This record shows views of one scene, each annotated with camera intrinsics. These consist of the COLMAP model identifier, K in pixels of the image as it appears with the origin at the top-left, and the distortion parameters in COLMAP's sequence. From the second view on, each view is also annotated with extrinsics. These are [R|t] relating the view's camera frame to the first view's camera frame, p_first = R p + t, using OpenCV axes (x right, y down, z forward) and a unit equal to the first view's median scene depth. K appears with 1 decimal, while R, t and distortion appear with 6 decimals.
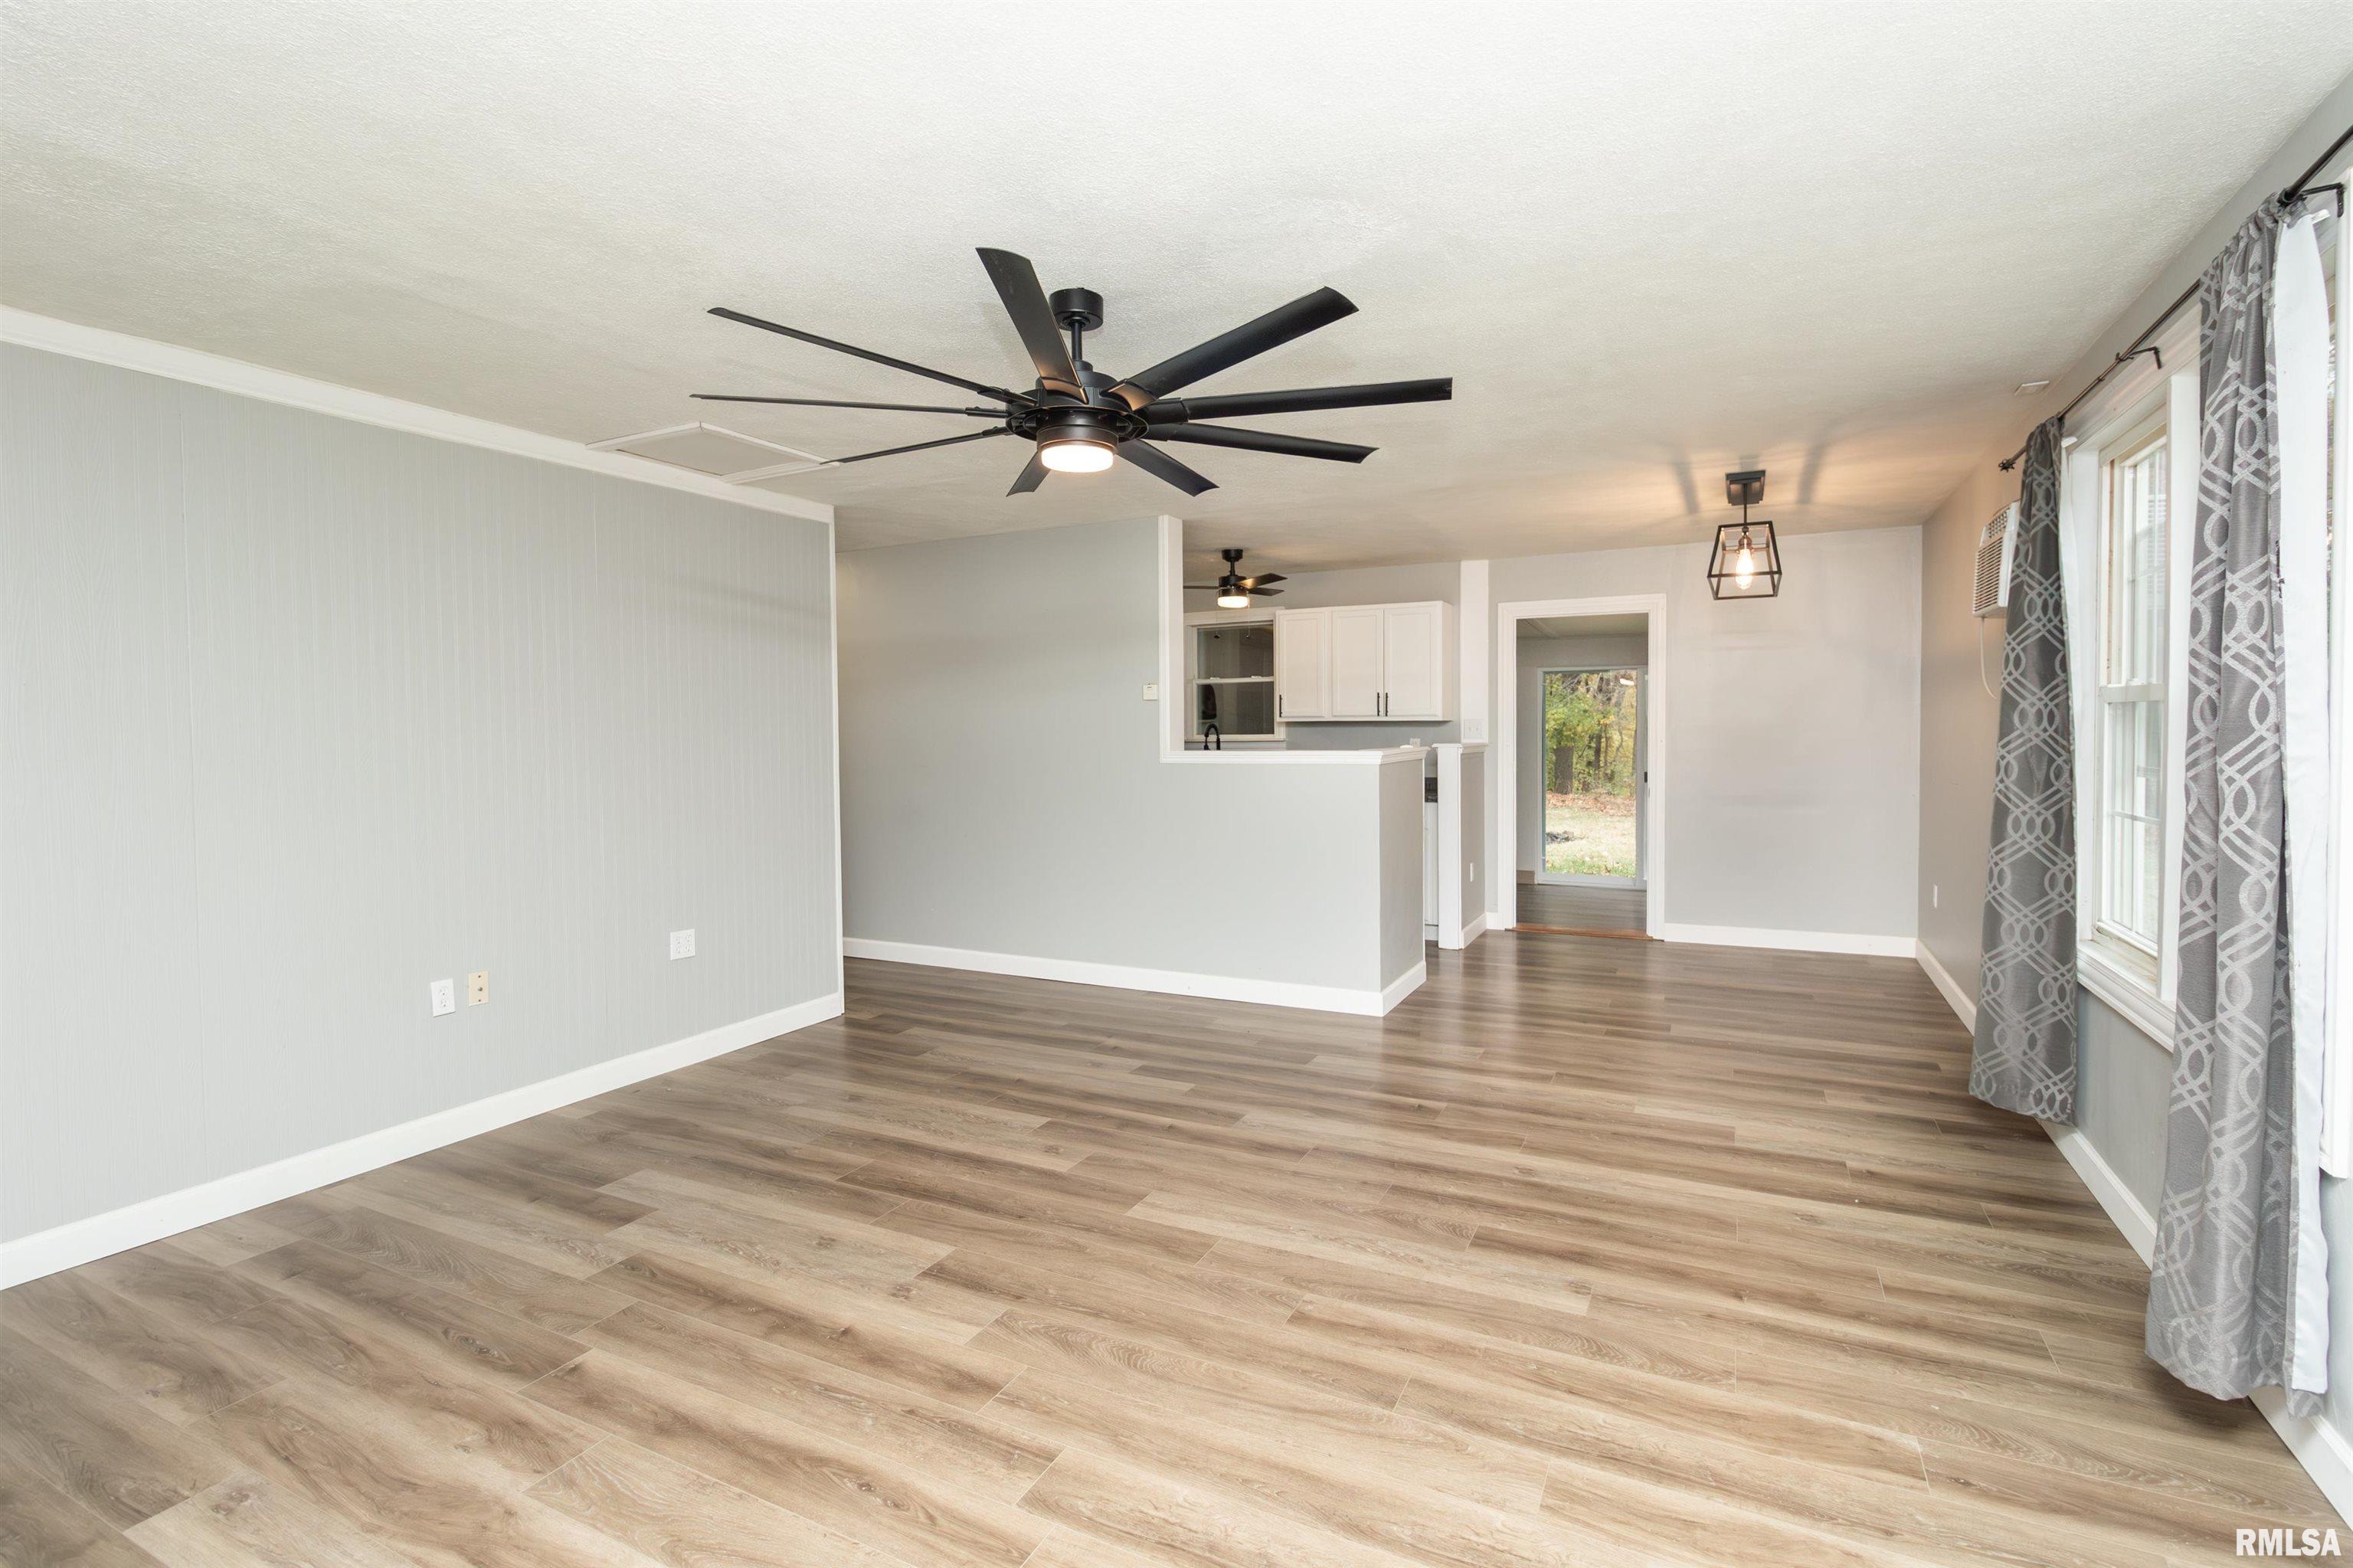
lens RADIAL K [[1078.6, 0, 1181.4], [0, 1078.6, 753.0], [0, 0, 1]] dist [-0.003480, -0.000132]
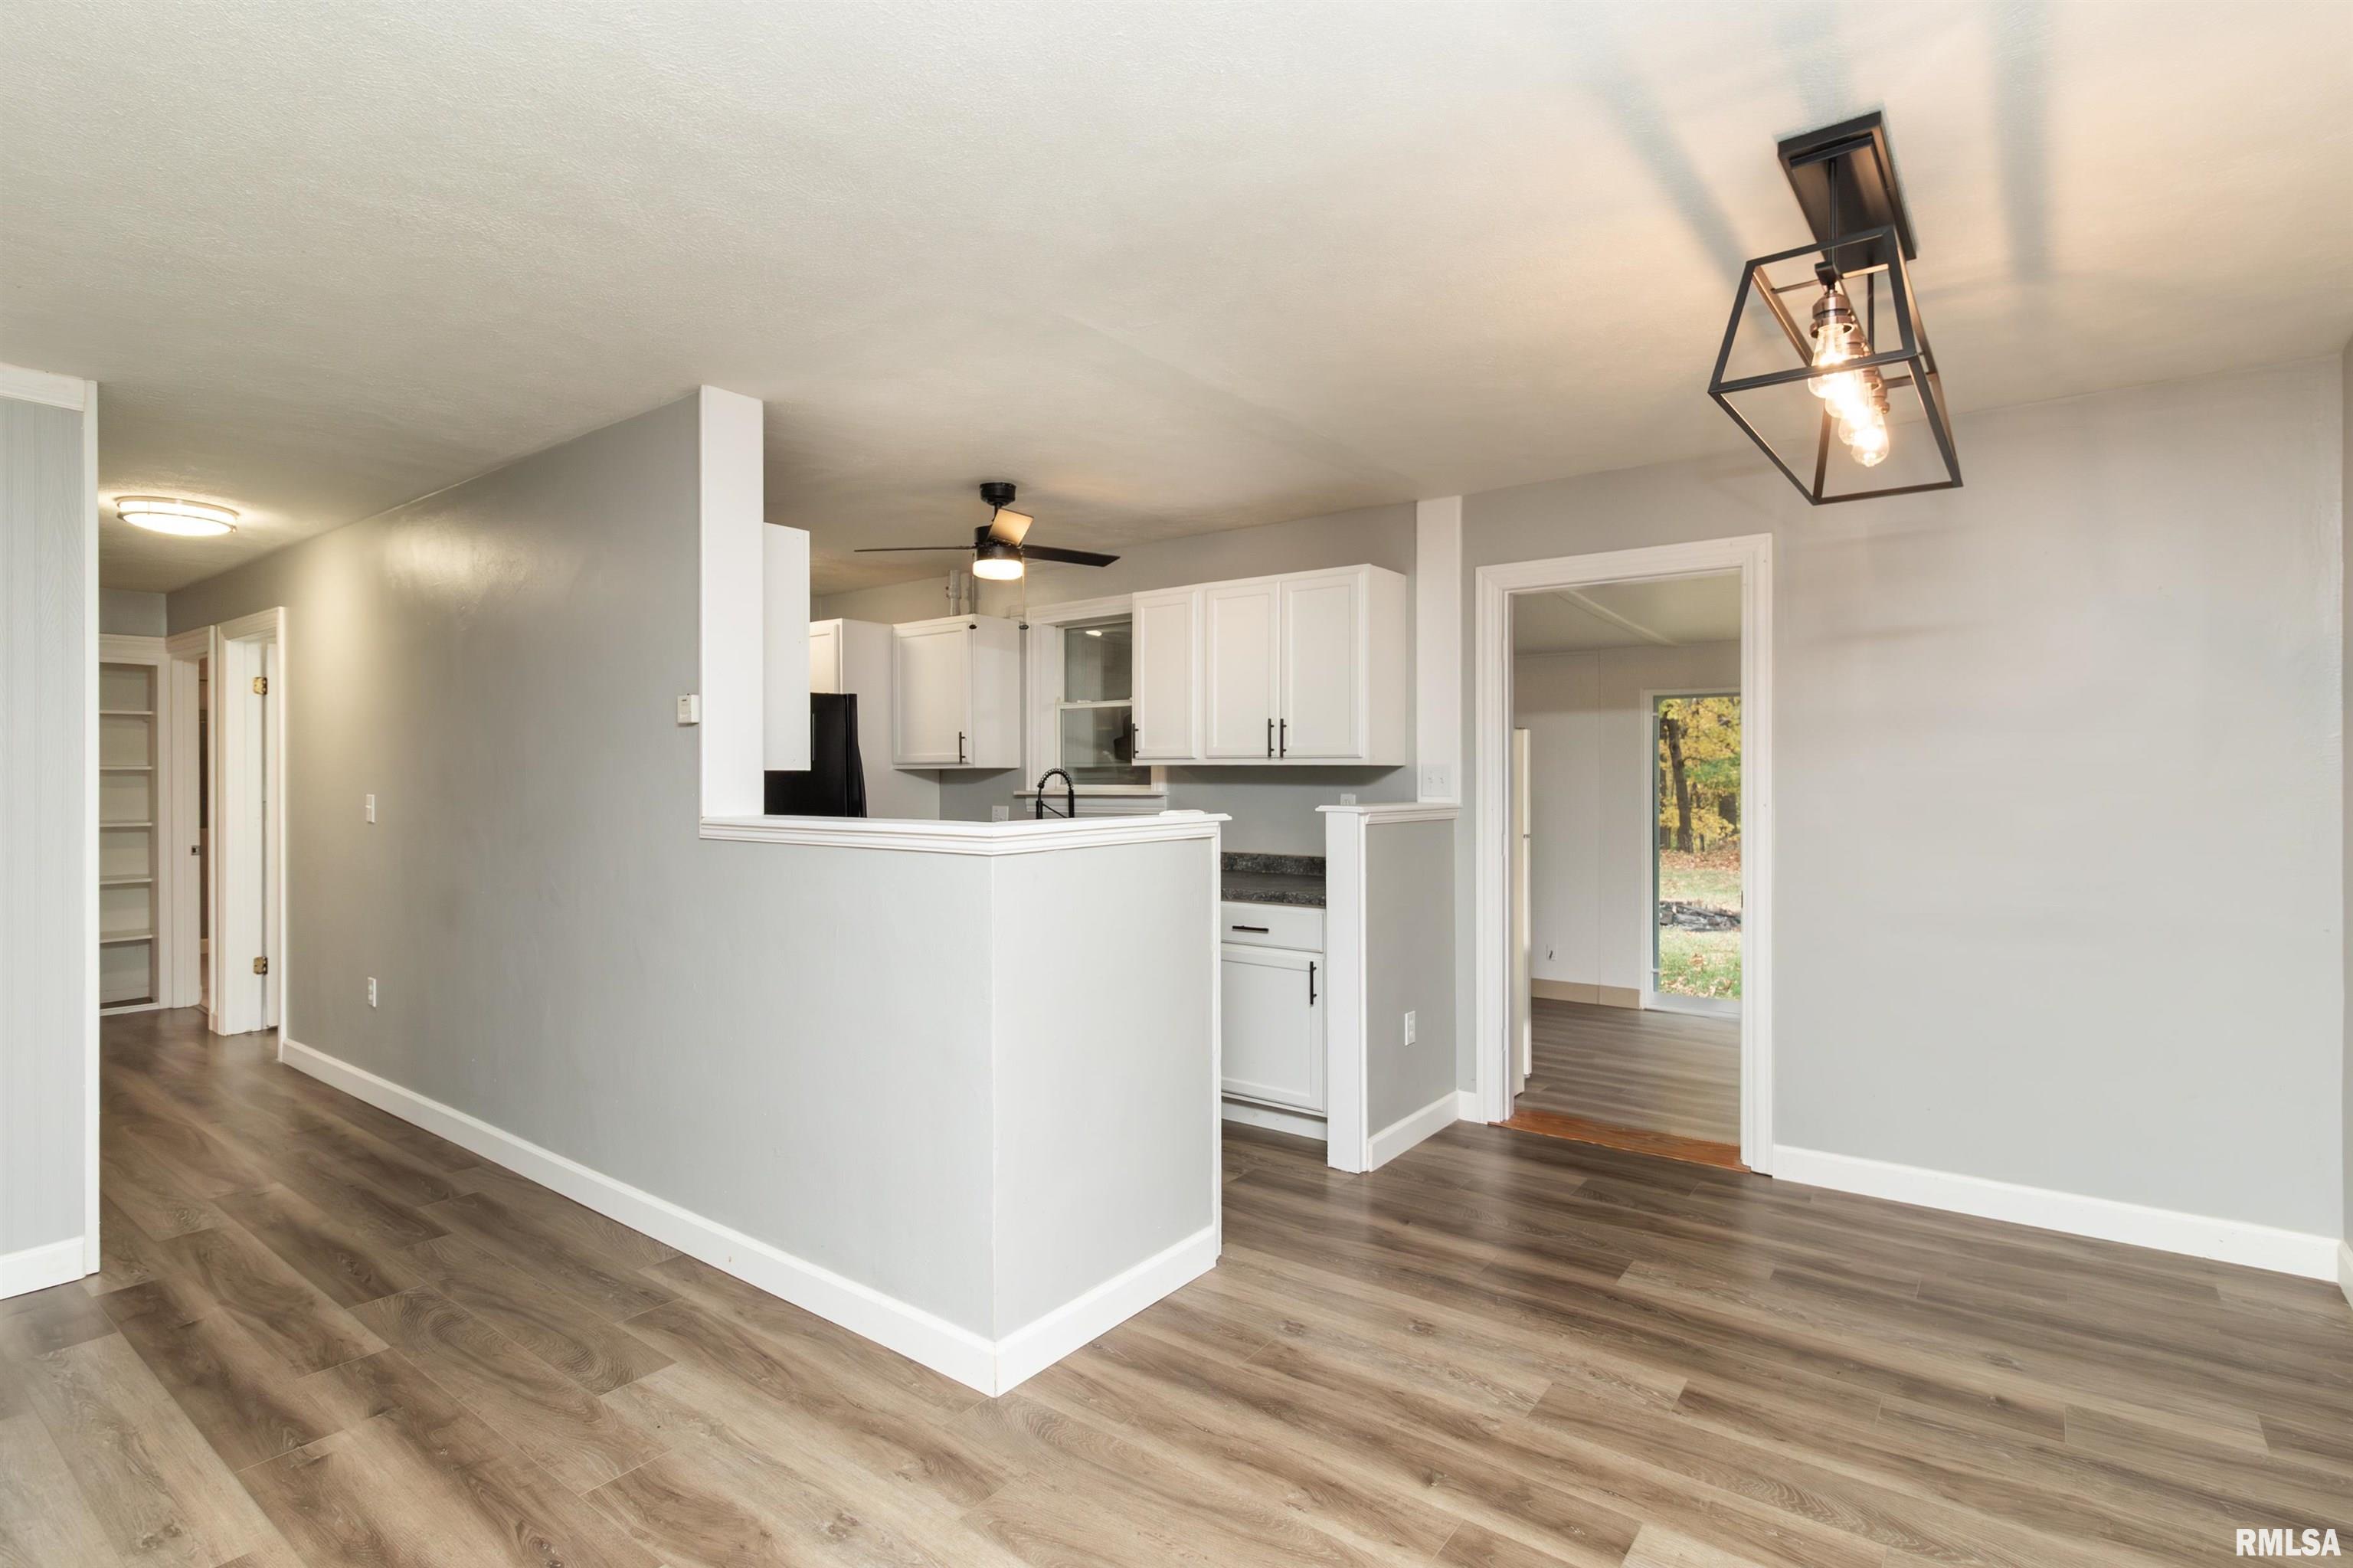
lens RADIAL K [[1090.9, 0, 1173.2], [0, 1090.9, 767.8], [0, 0, 1]] dist [0.003420, -0.000473]
pose [[0.979887, 0.009015, -0.199352, 0.528183], [-0.014584, 0.999543, -0.026487, -0.024084], [0.199022, 0.028861, 0.979570, 0.815763]]
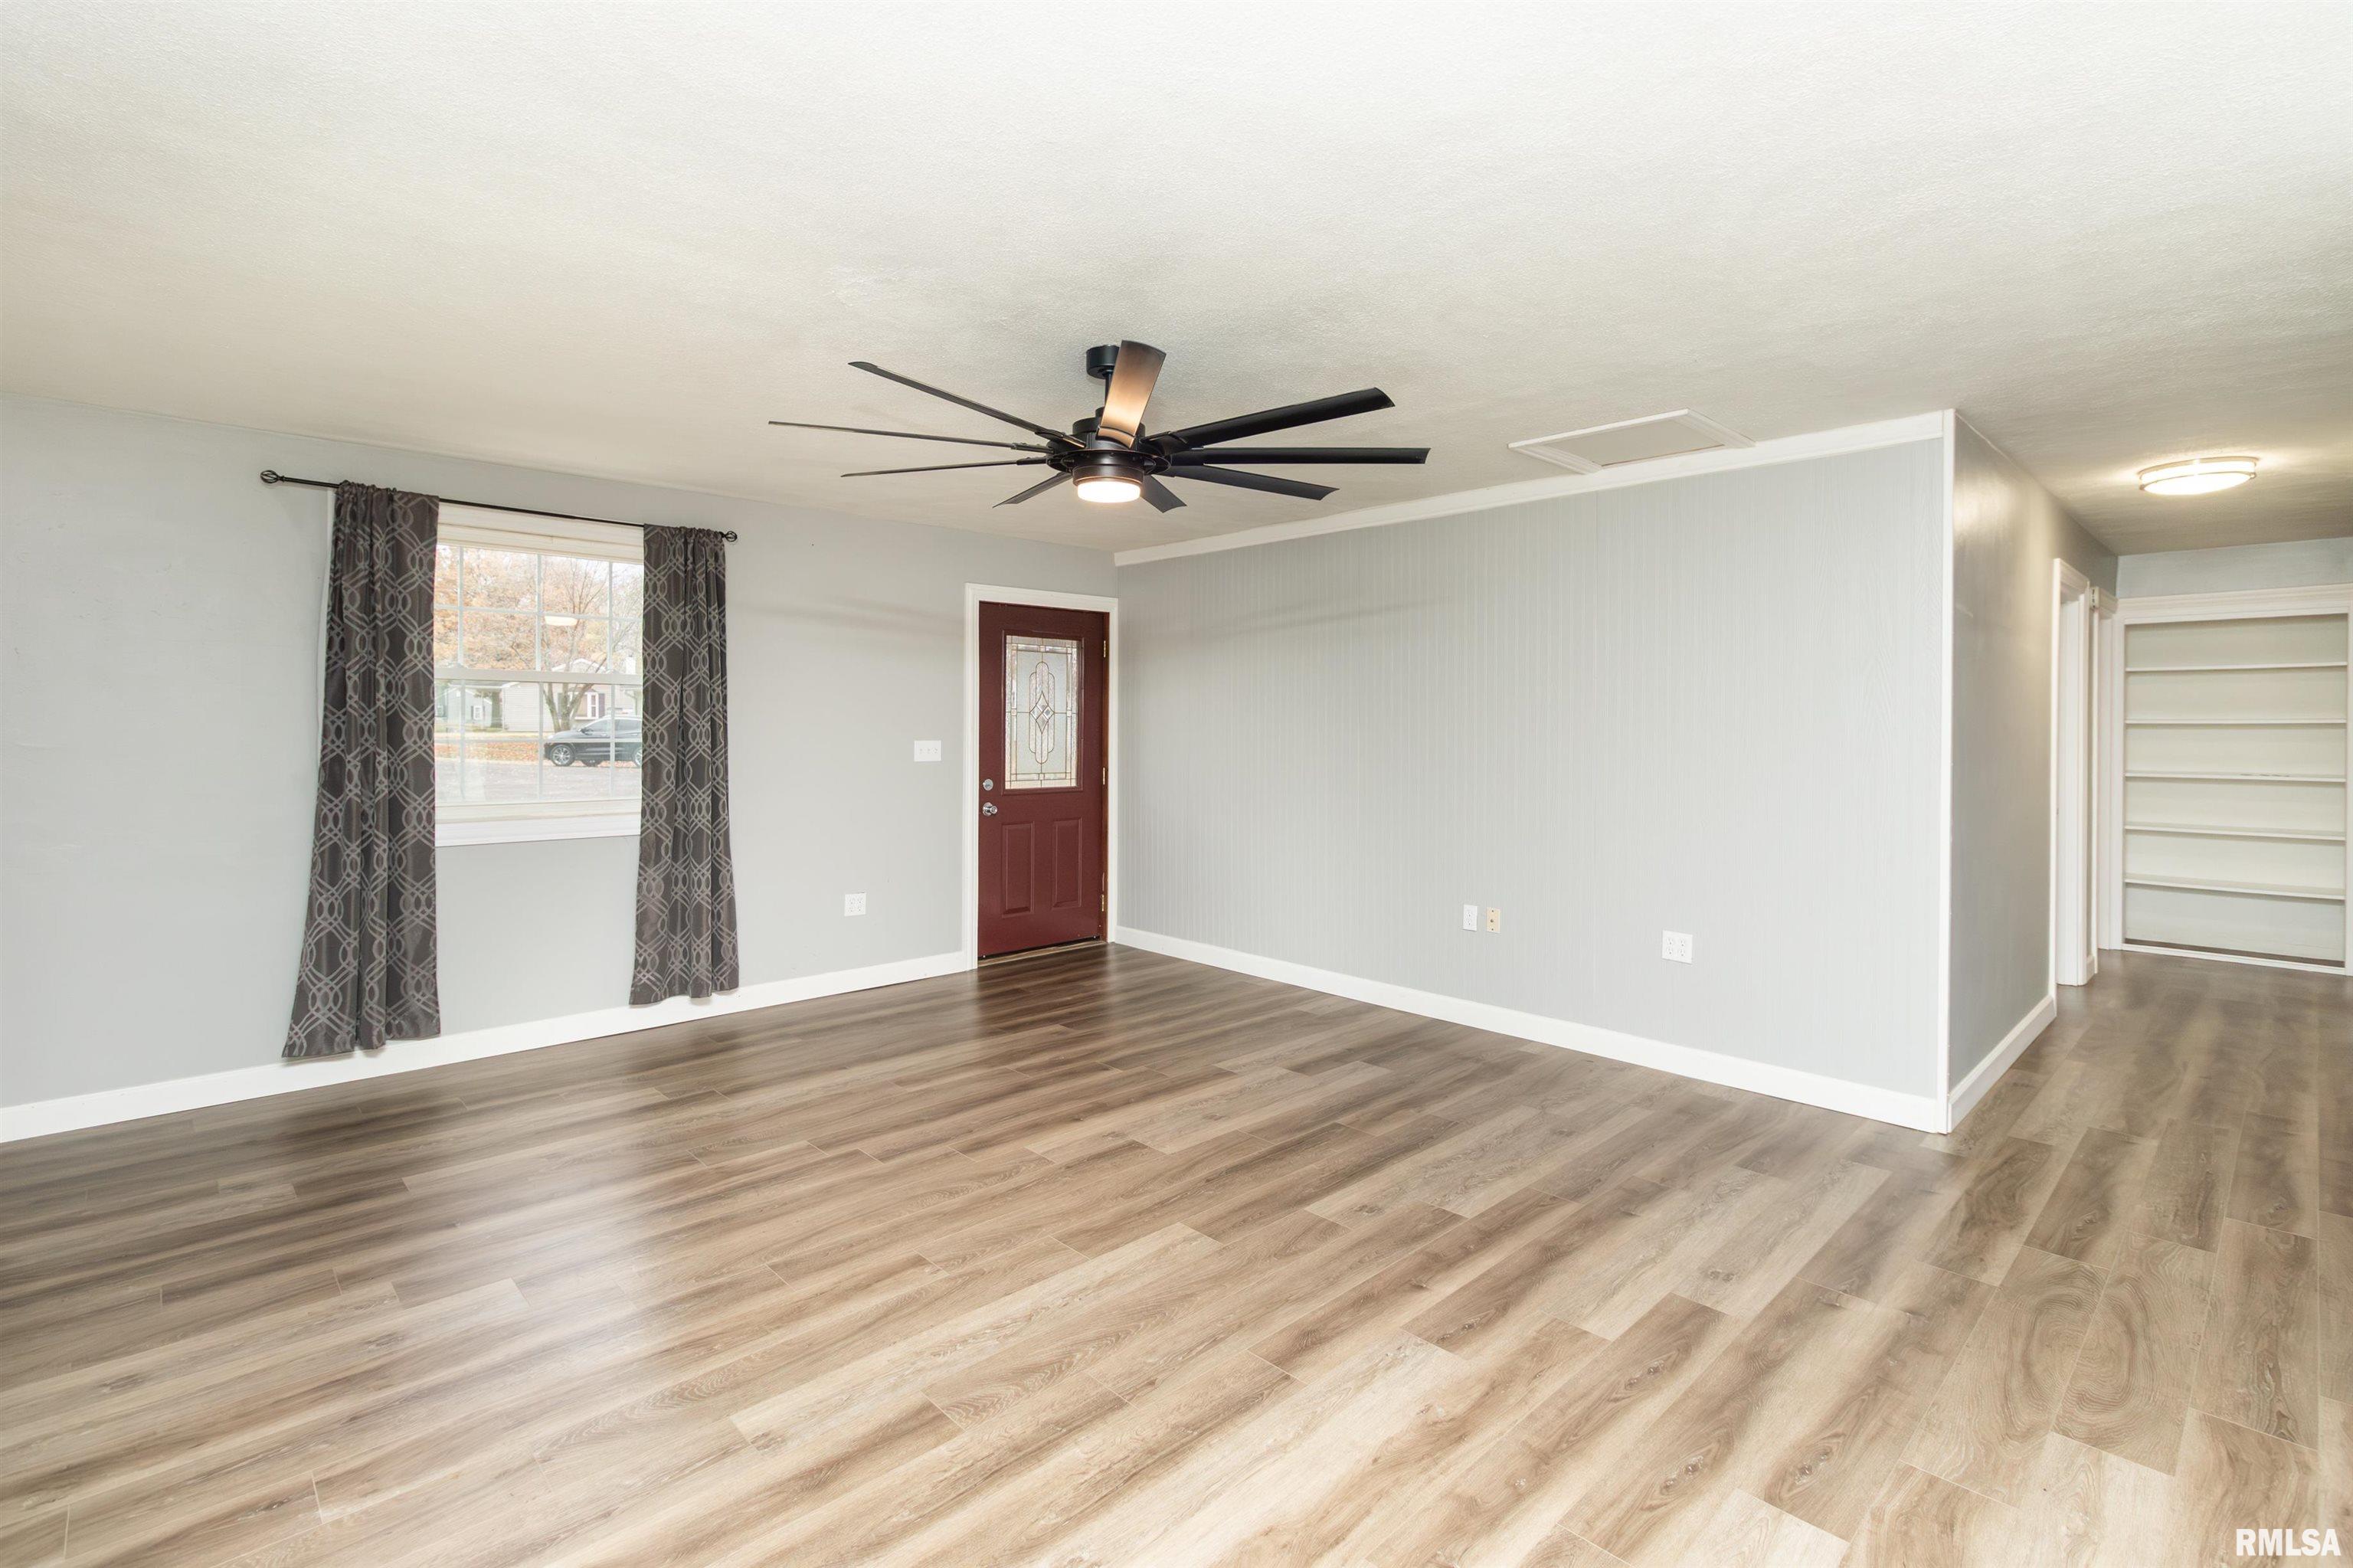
lens RADIAL K [[1092.6, 0, 1202.3], [0, 1092.6, 719.0], [0, 0, 1]] dist [-0.001170, 0.000212]
pose [[-0.319656, 0.006915, -0.947508, 0.775734], [-0.022708, 0.999630, 0.014956, -0.040424], [0.947261, 0.026297, -0.319381, 1.168656]]
